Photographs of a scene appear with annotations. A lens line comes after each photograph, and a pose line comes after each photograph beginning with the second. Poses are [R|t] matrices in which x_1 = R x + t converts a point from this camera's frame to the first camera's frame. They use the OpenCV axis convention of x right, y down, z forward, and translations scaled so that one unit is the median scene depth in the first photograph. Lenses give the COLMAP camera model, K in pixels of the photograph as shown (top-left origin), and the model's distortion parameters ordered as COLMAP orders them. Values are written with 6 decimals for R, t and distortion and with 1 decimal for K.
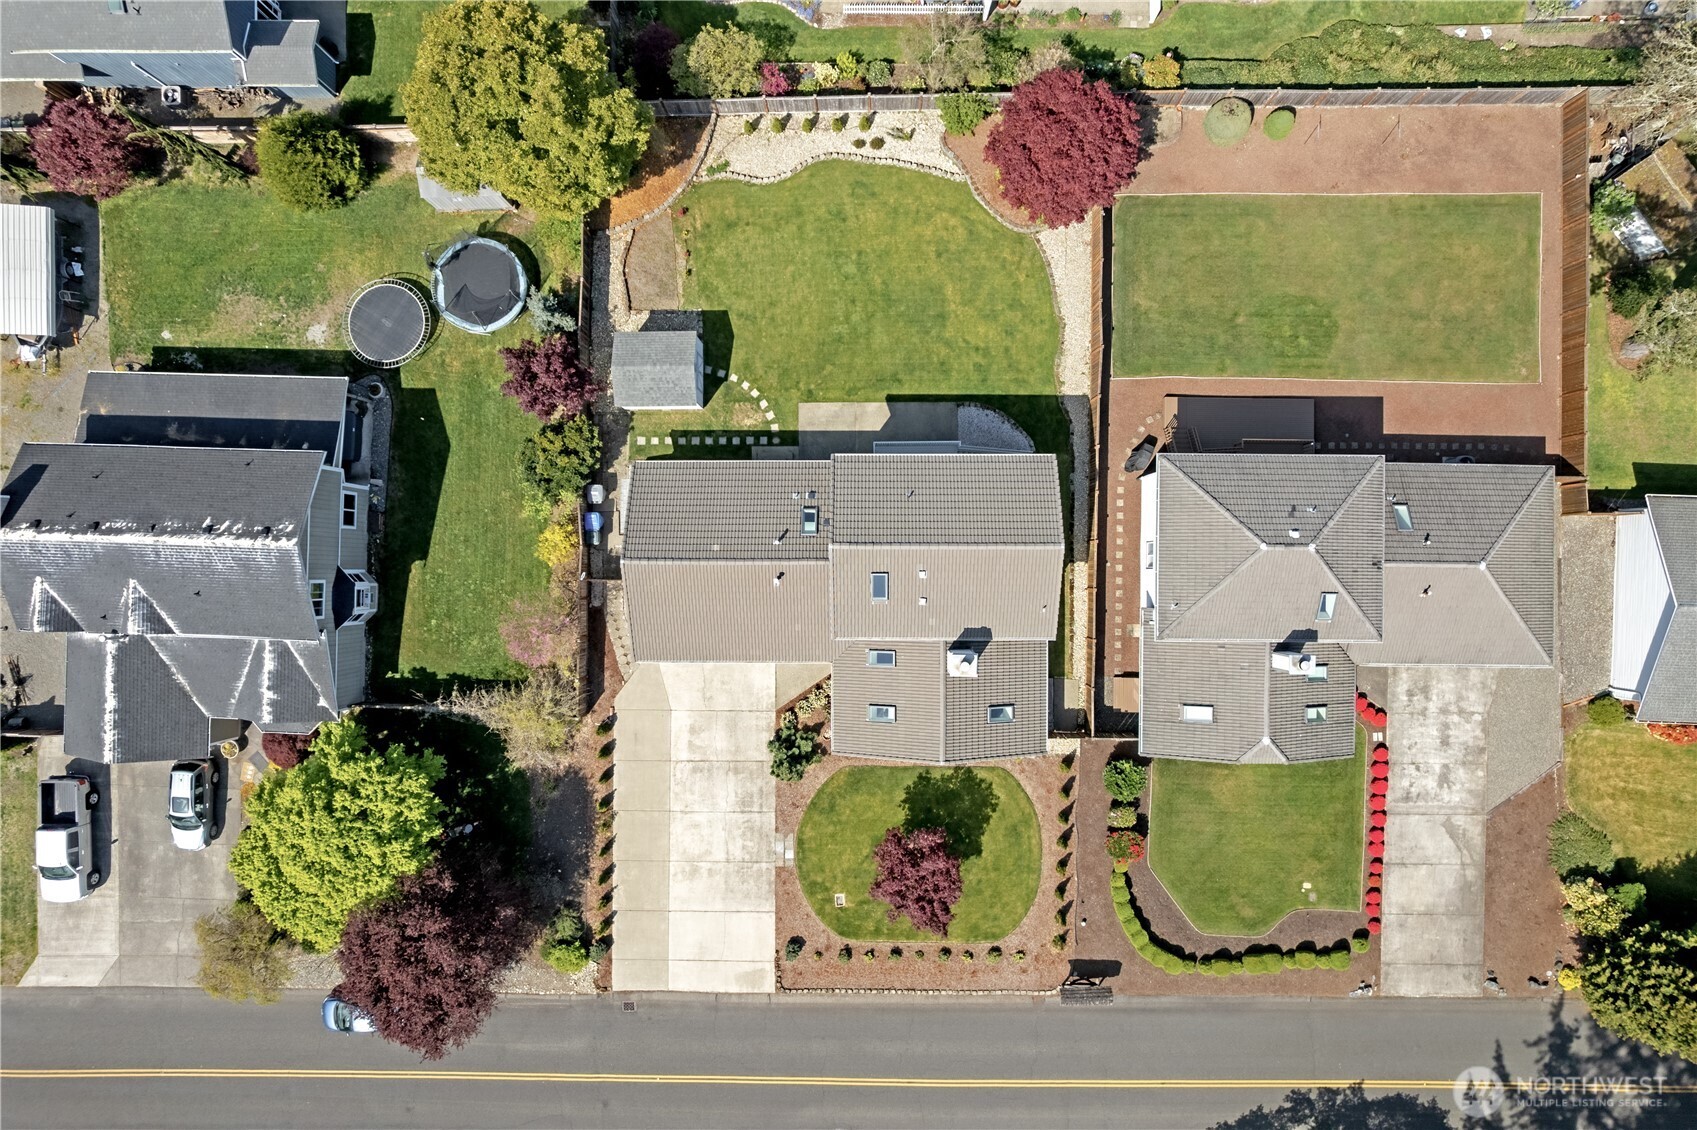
lens RADIAL K [[1086.6, 0, 867.6], [0, 1086.6, 566.4], [0, 0, 1]] dist [-0.078524, 0.072266]
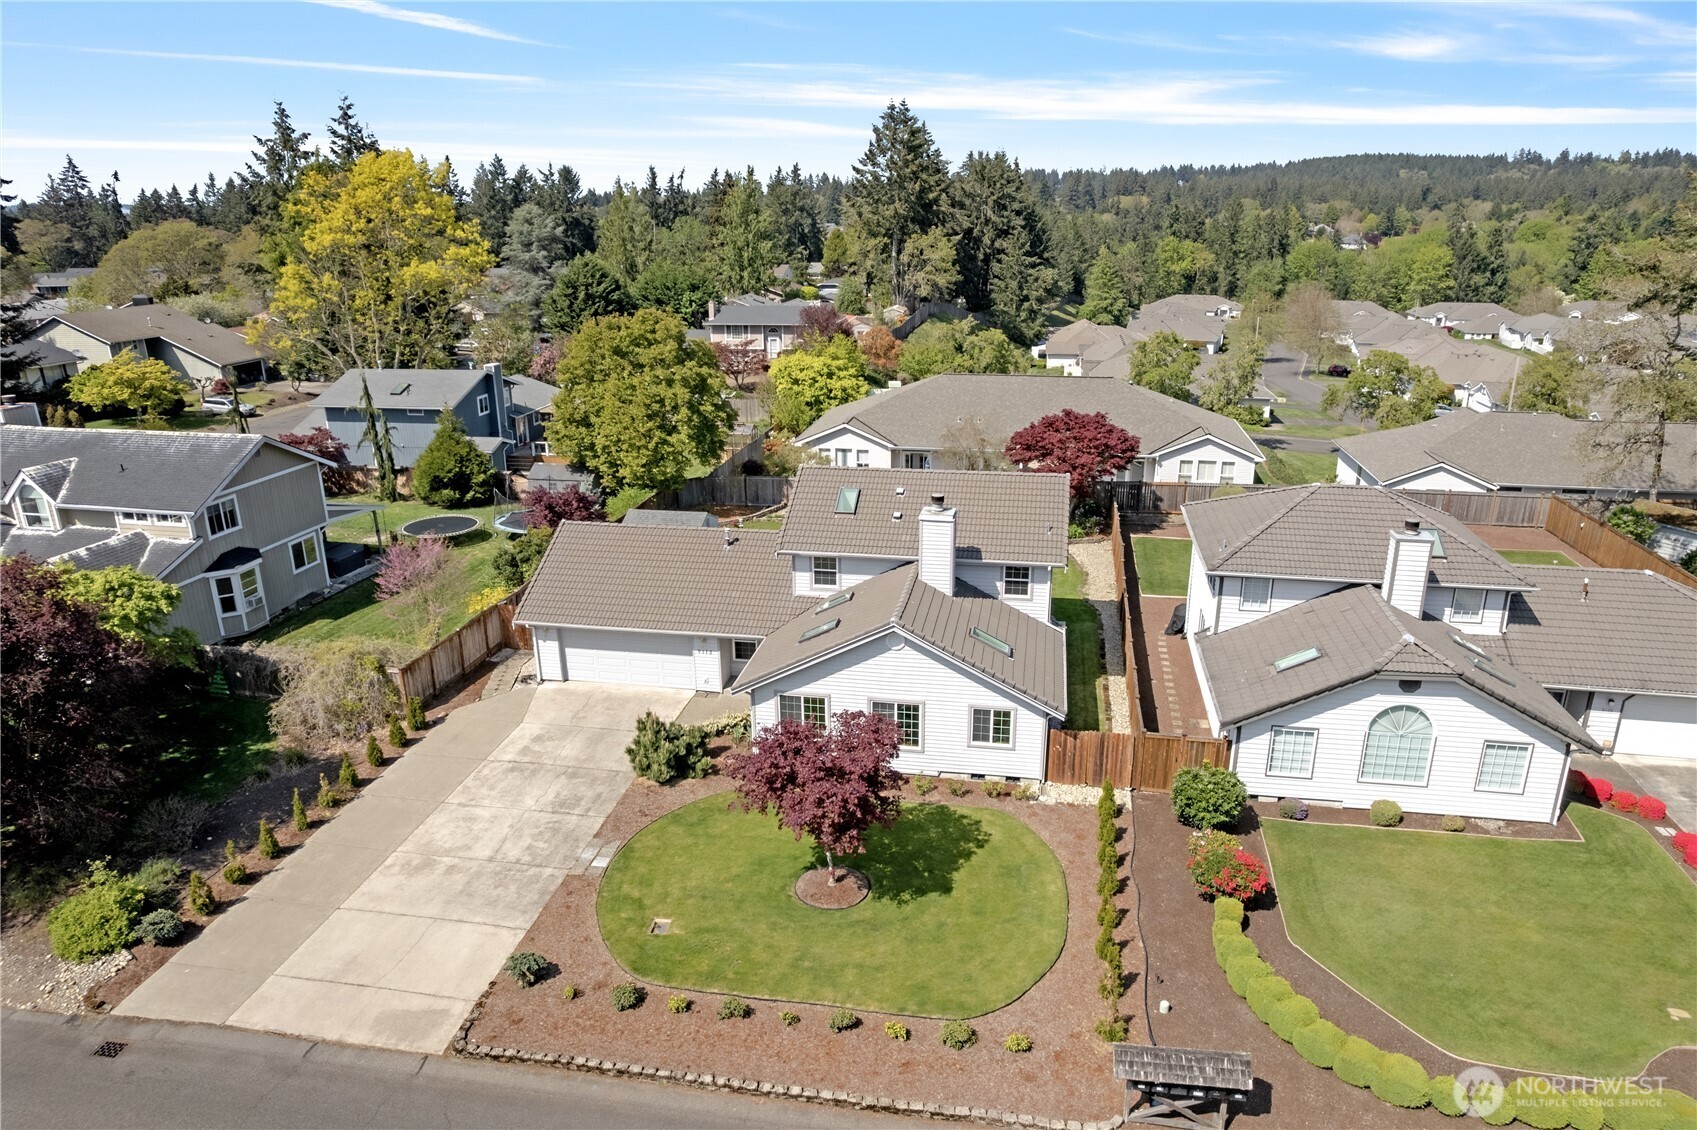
lens RADIAL K [[1086.6, 0, 867.6], [0, 1086.6, 566.4], [0, 0, 1]] dist [-0.078524, 0.072266]
pose [[0.986809, 0.050760, -0.153727, 0.137690], [-0.161879, 0.320727, -0.933236, 0.706825], [0.001933, 0.945811, 0.324713, 0.680711]]
